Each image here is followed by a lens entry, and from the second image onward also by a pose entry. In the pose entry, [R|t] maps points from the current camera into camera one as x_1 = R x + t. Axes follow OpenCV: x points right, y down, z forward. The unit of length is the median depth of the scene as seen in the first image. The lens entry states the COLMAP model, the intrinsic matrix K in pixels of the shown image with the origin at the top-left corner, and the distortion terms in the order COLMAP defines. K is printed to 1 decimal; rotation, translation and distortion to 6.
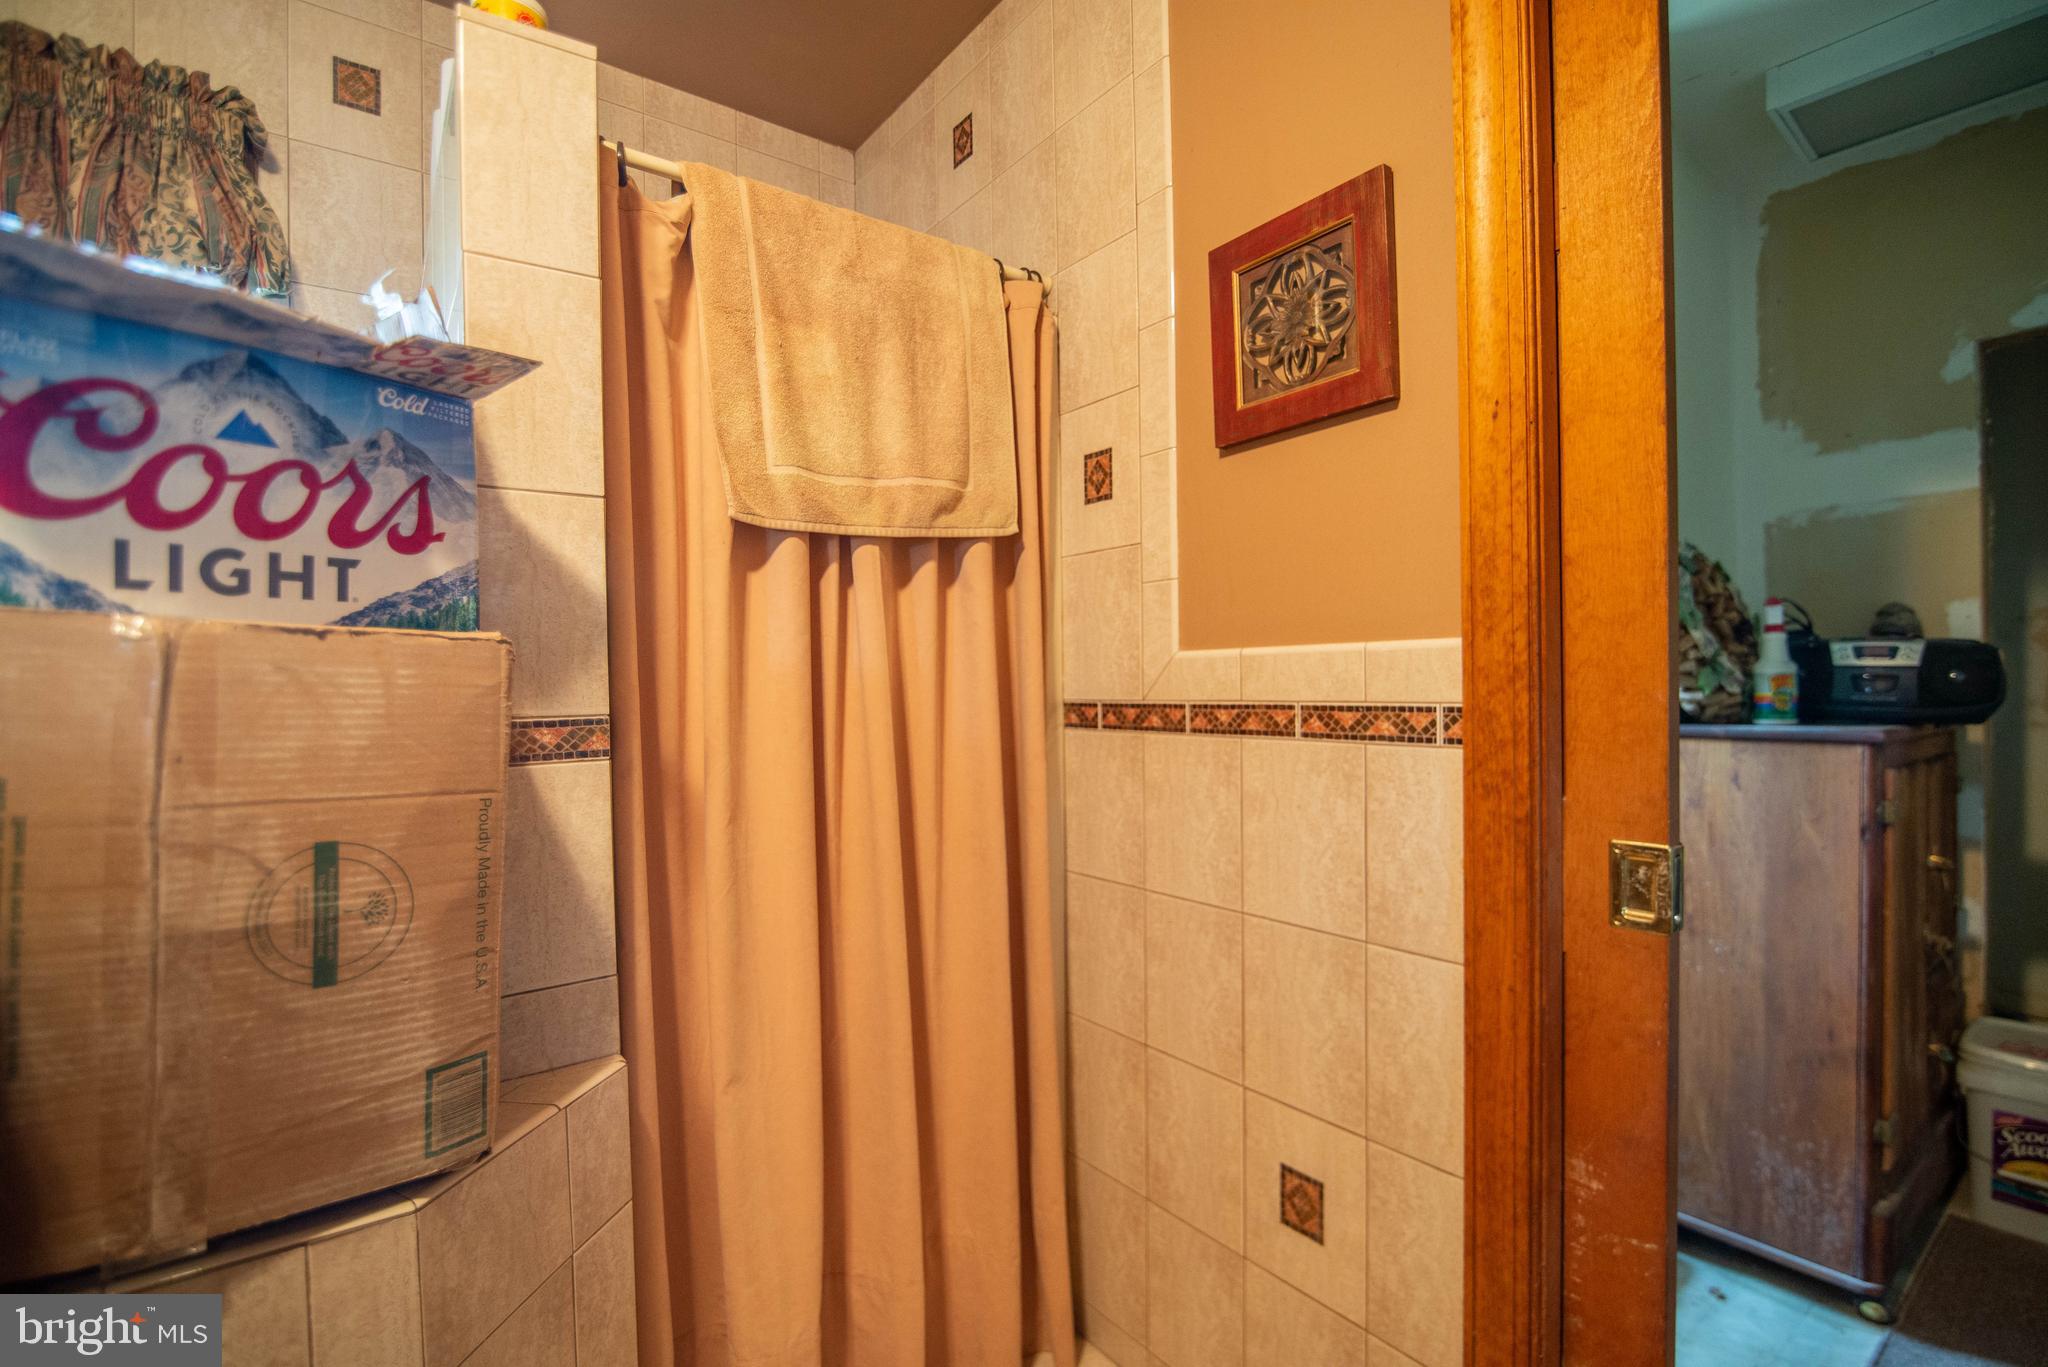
lens RADIAL K [[950.6, 0, 1017.6], [0, 950.6, 691.3], [0, 0, 1]] dist [-0.025025, 0.002117]
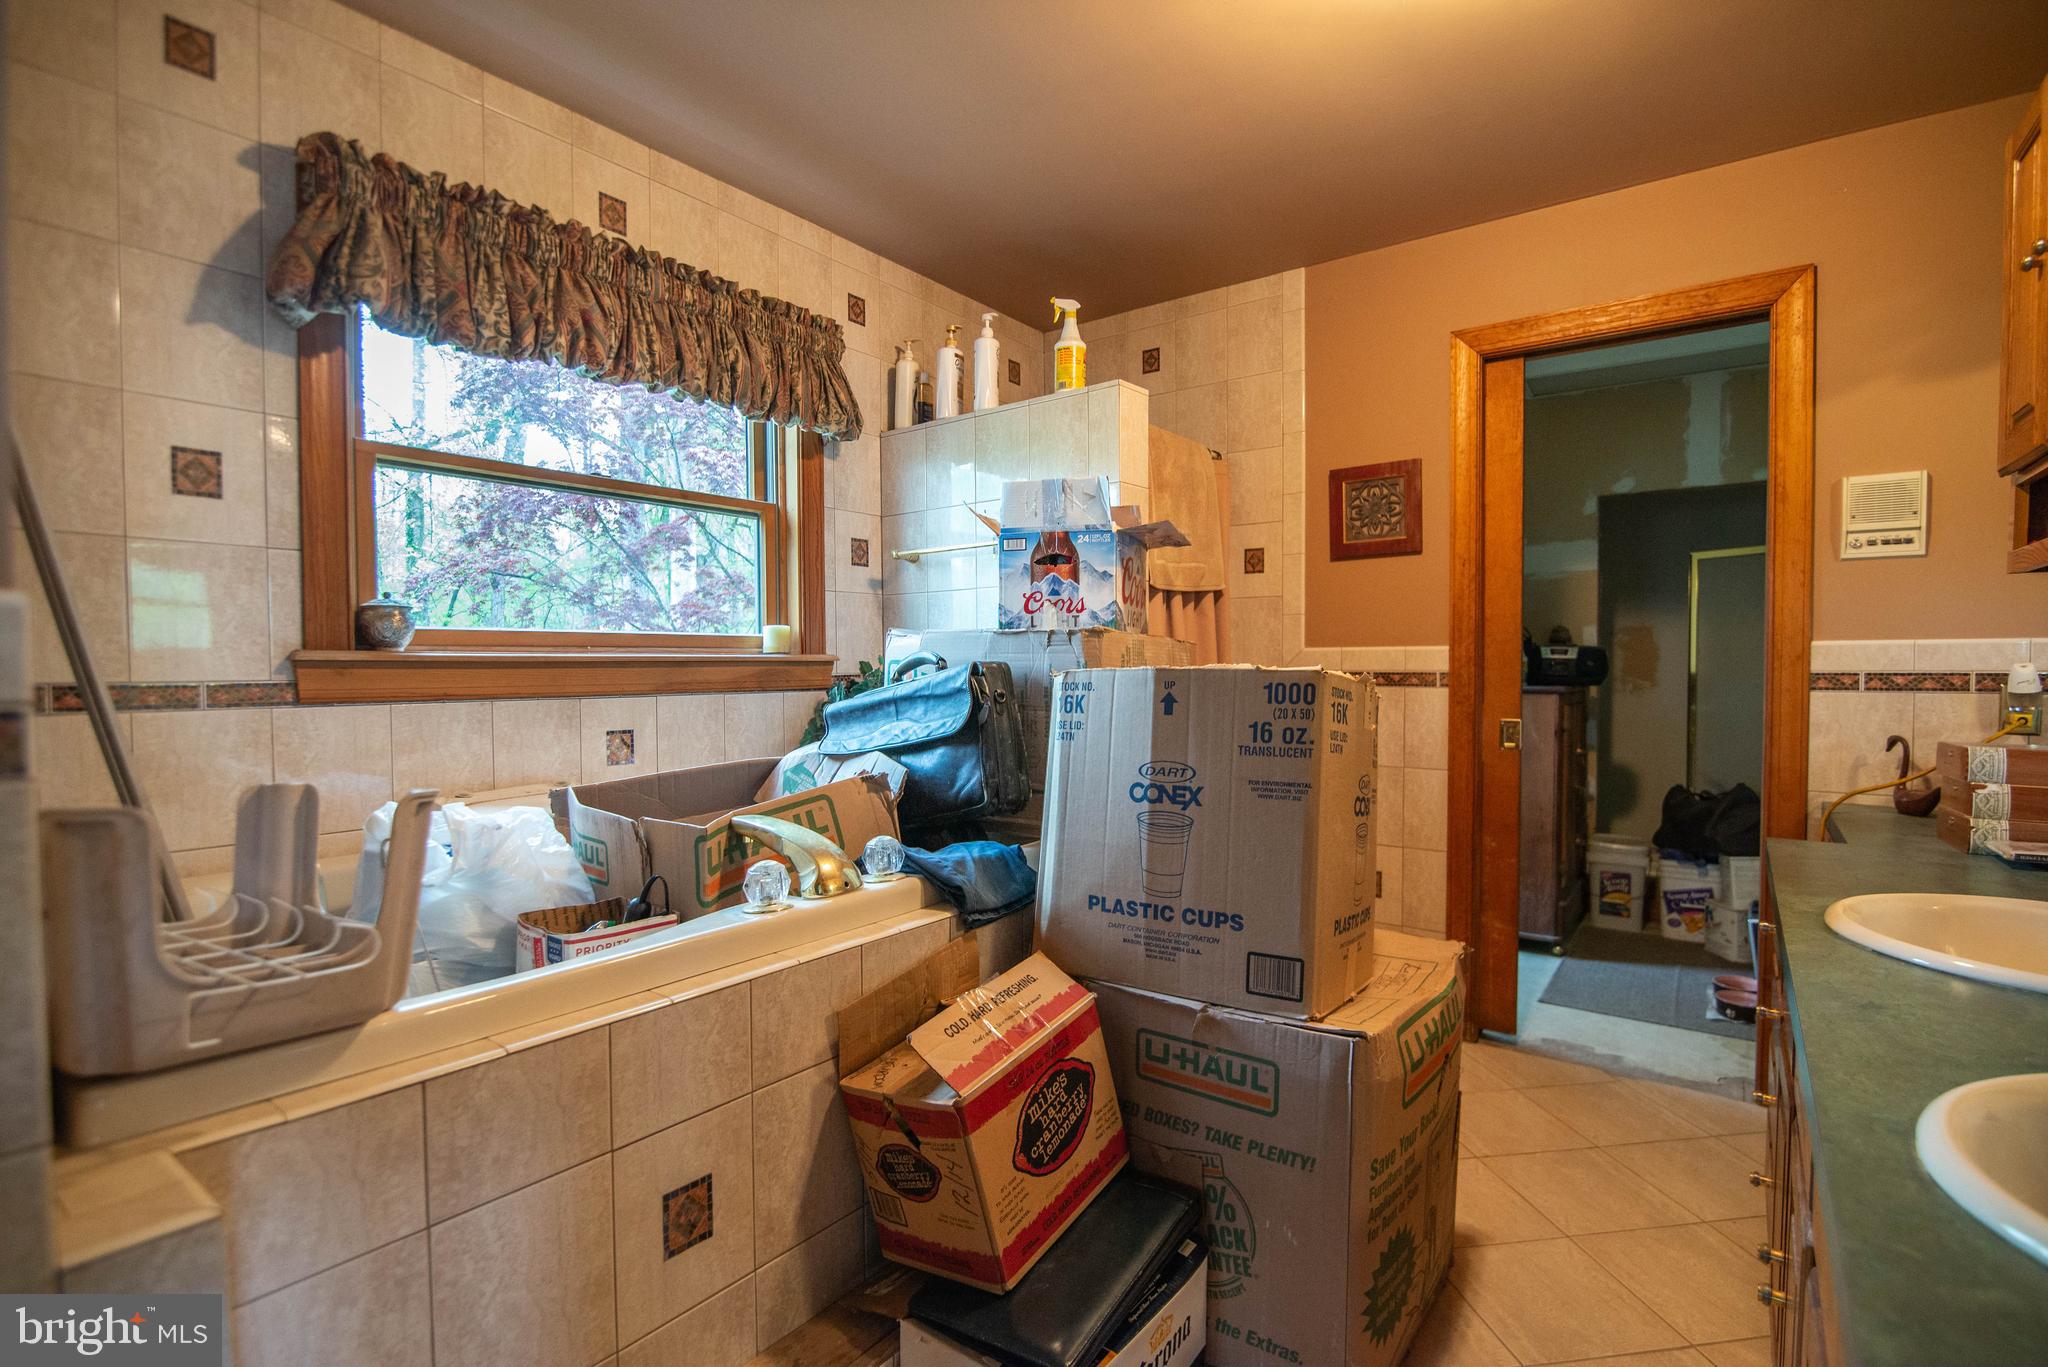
lens RADIAL K [[950.6, 0, 1032.5], [0, 950.6, 683.5], [0, 0, 1]] dist [-0.025025, 0.002117]
pose [[0.960088, 0.005151, 0.279651, -1.021344], [-0.008436, 0.999909, 0.010546, 0.021644], [-0.279571, -0.012485, 0.960044, -0.897565]]
